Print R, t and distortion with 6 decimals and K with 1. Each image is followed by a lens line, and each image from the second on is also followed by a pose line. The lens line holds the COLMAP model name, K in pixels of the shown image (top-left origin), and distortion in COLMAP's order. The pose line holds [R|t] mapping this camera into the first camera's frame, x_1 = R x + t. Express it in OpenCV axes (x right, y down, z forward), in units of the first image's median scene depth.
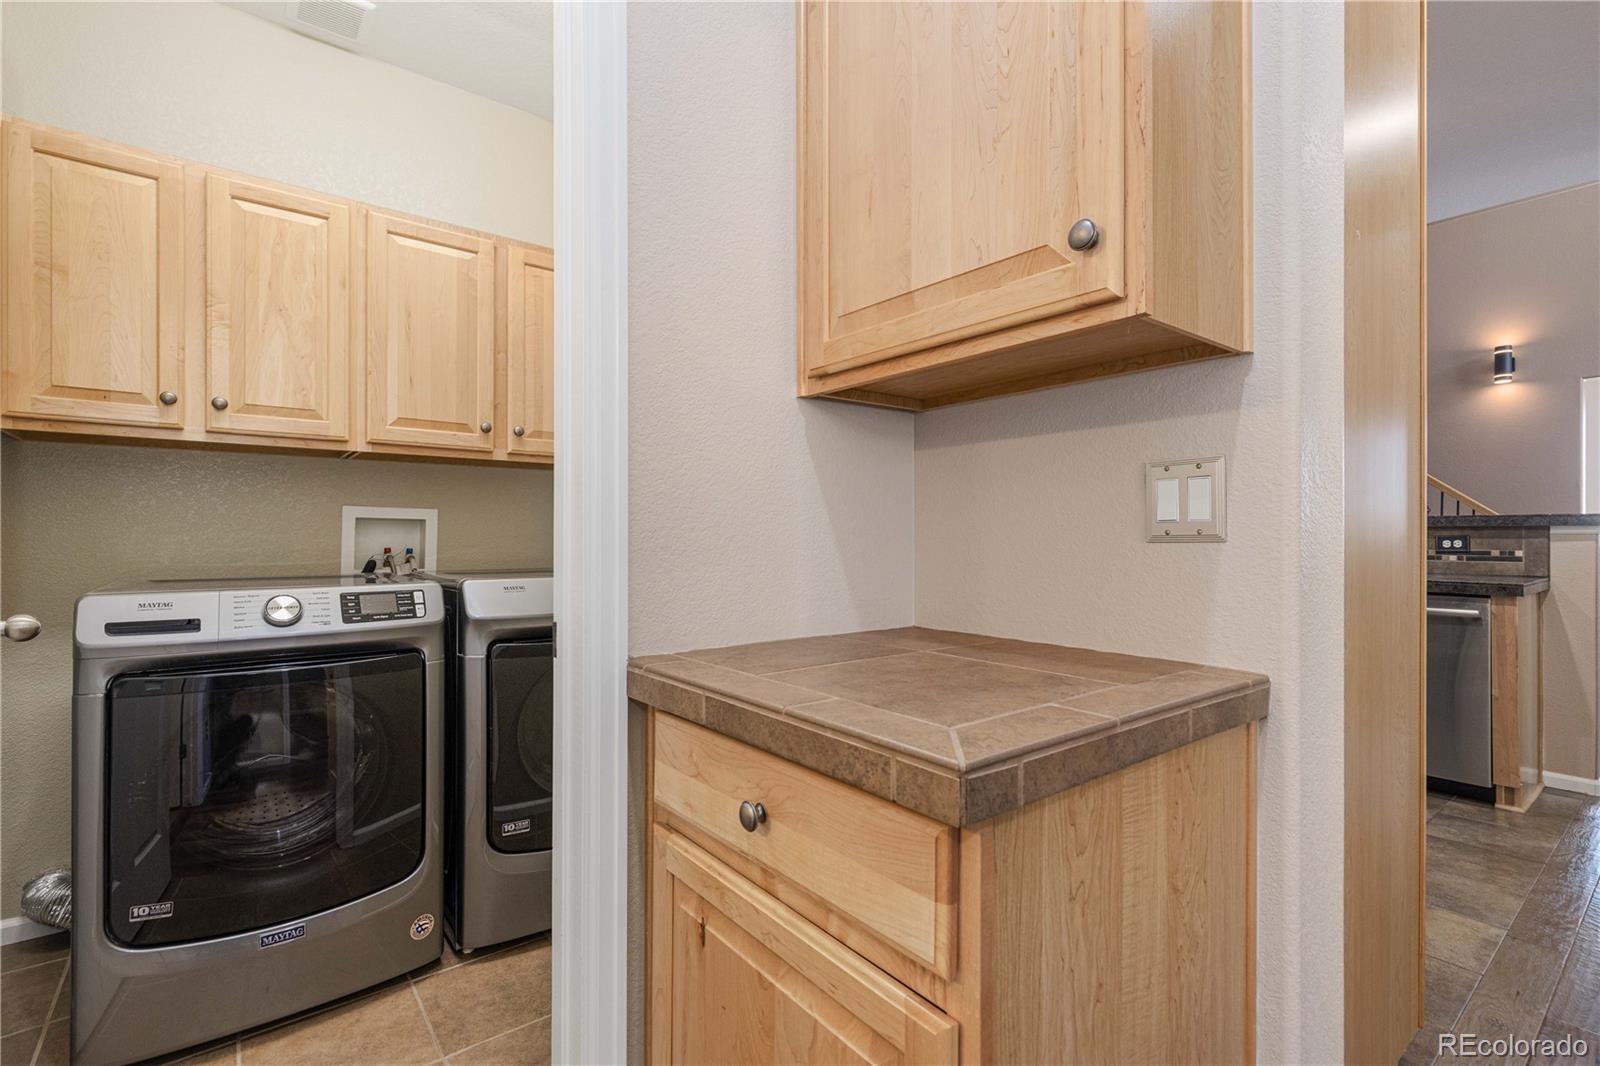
lens RADIAL K [[731.5, 0, 795.8], [0, 731.5, 539.8], [0, 0, 1]] dist [0.008203, -0.002296]
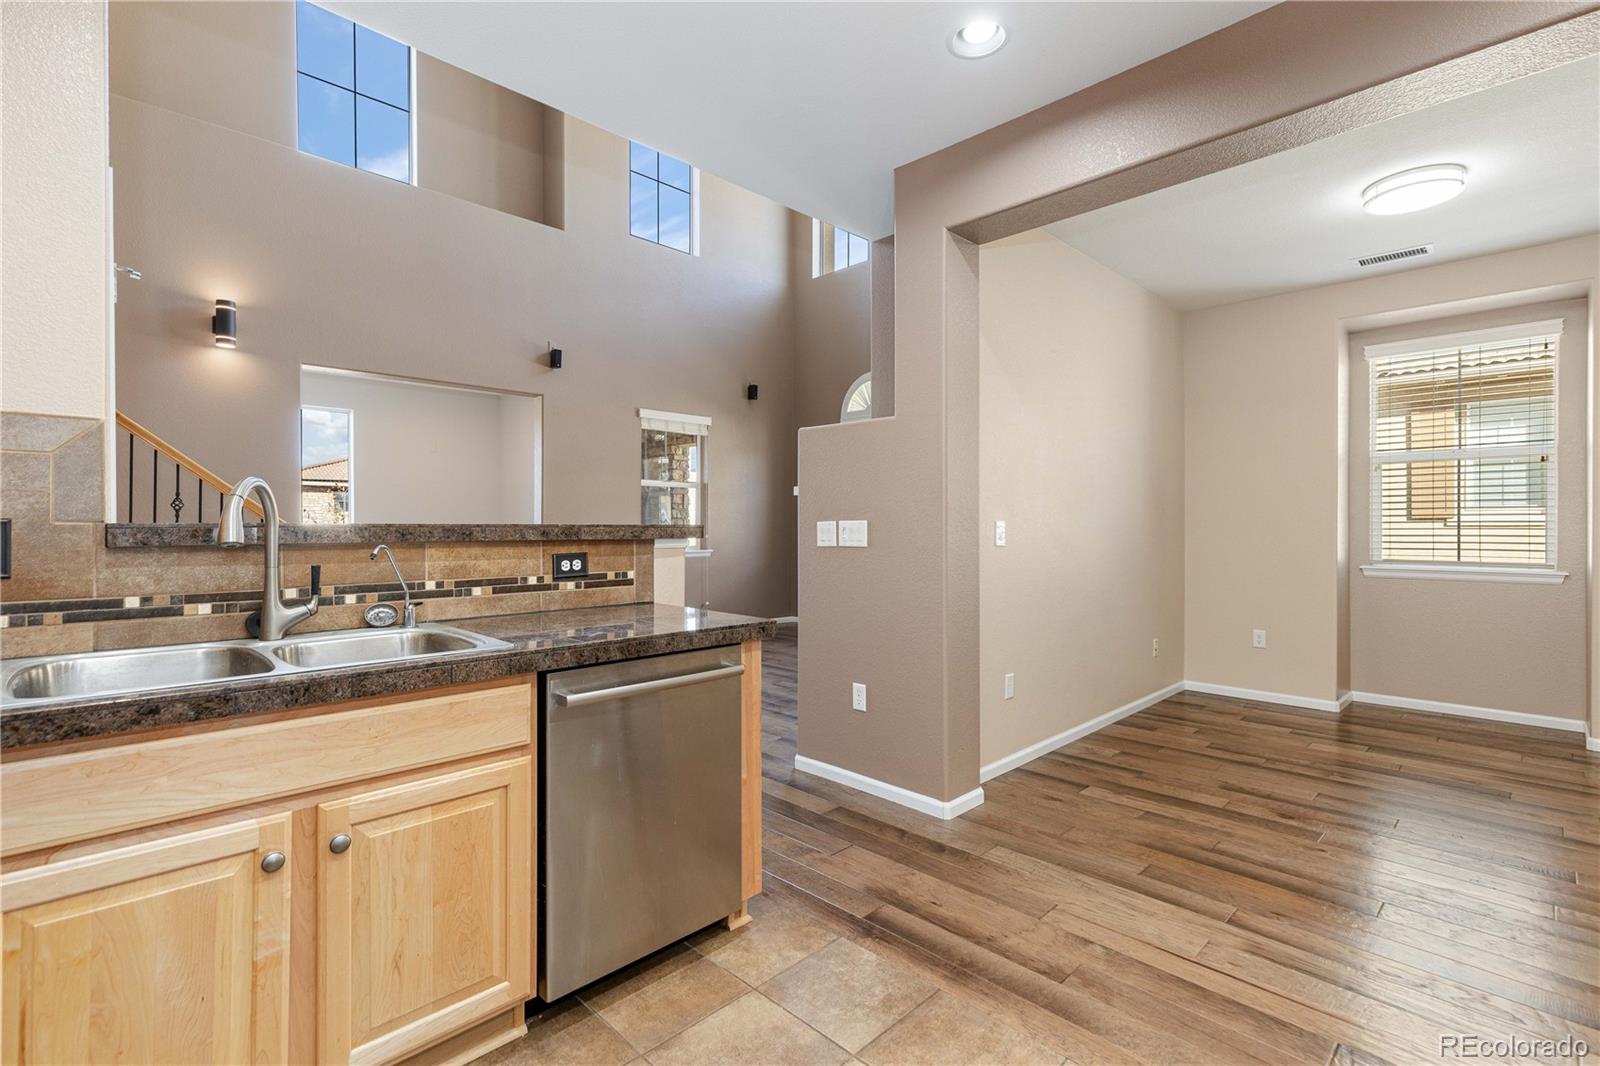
lens RADIAL K [[731.5, 0, 790.0], [0, 731.5, 523.0], [0, 0, 1]] dist [0.008203, -0.002296]
pose [[-0.100043, 0.002472, 0.994980, 0.036772], [0.005946, 0.999981, -0.001887, -0.005924], [-0.994965, 0.005727, -0.100056, 0.163546]]
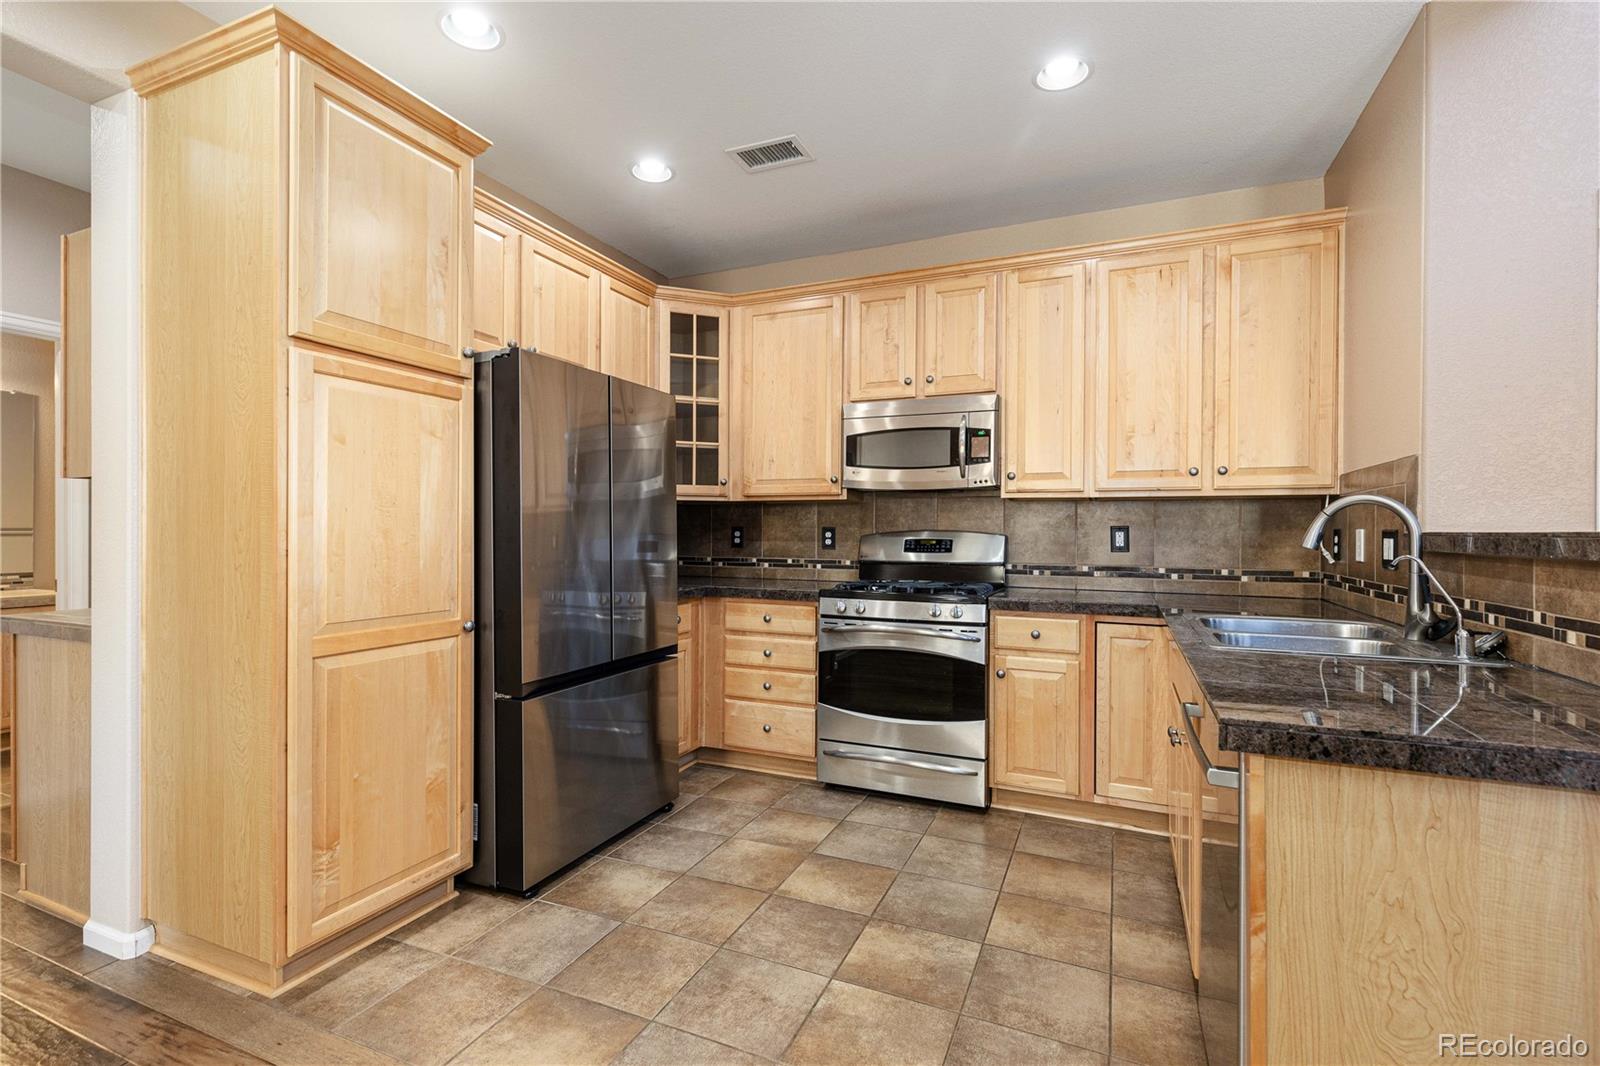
lens RADIAL K [[731.5, 0, 795.9], [0, 731.5, 532.2], [0, 0, 1]] dist [0.008203, -0.002296]
pose [[0.466776, 0.003619, -0.884368, 0.188767], [-0.012611, 0.999917, -0.002564, -0.005076], [0.884285, 0.012350, 0.466783, 0.096208]]
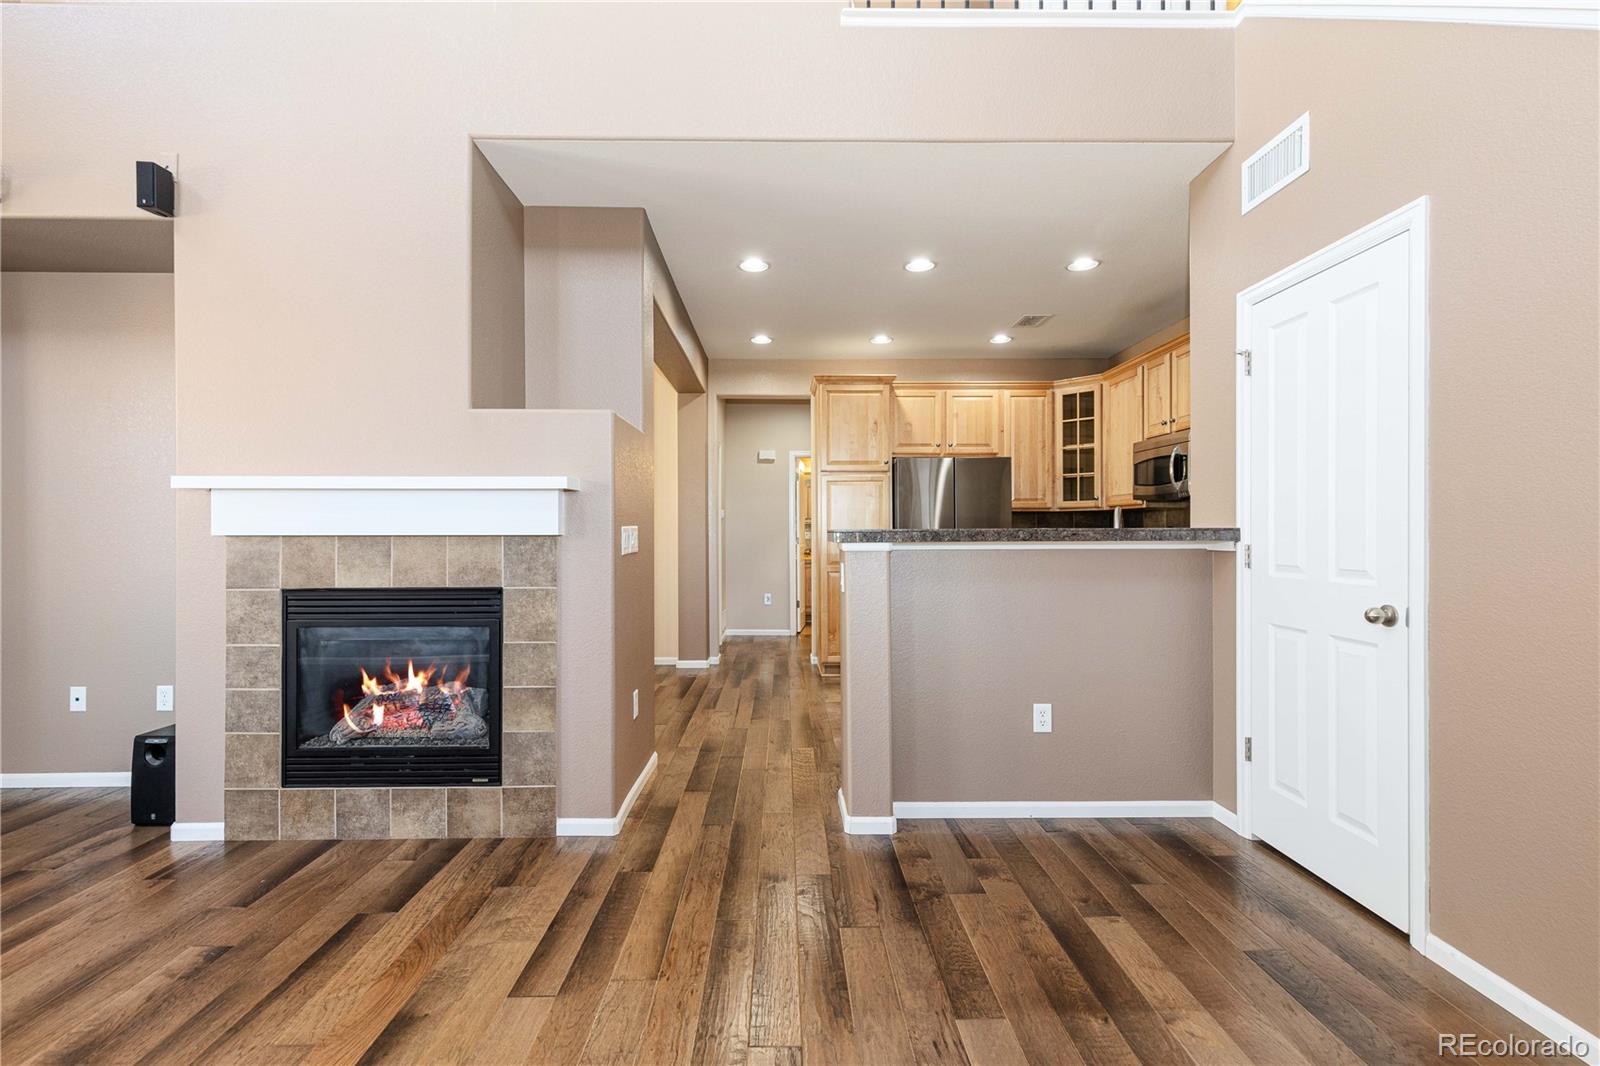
lens RADIAL K [[731.5, 0, 792.5], [0, 731.5, 530.7], [0, 0, 1]] dist [0.008203, -0.002296]
pose [[-0.610995, 0.001325, -0.791633, 0.328349], [-0.000875, 0.999997, 0.002349, -0.006049], [0.791634, 0.002128, -0.610992, 0.266153]]
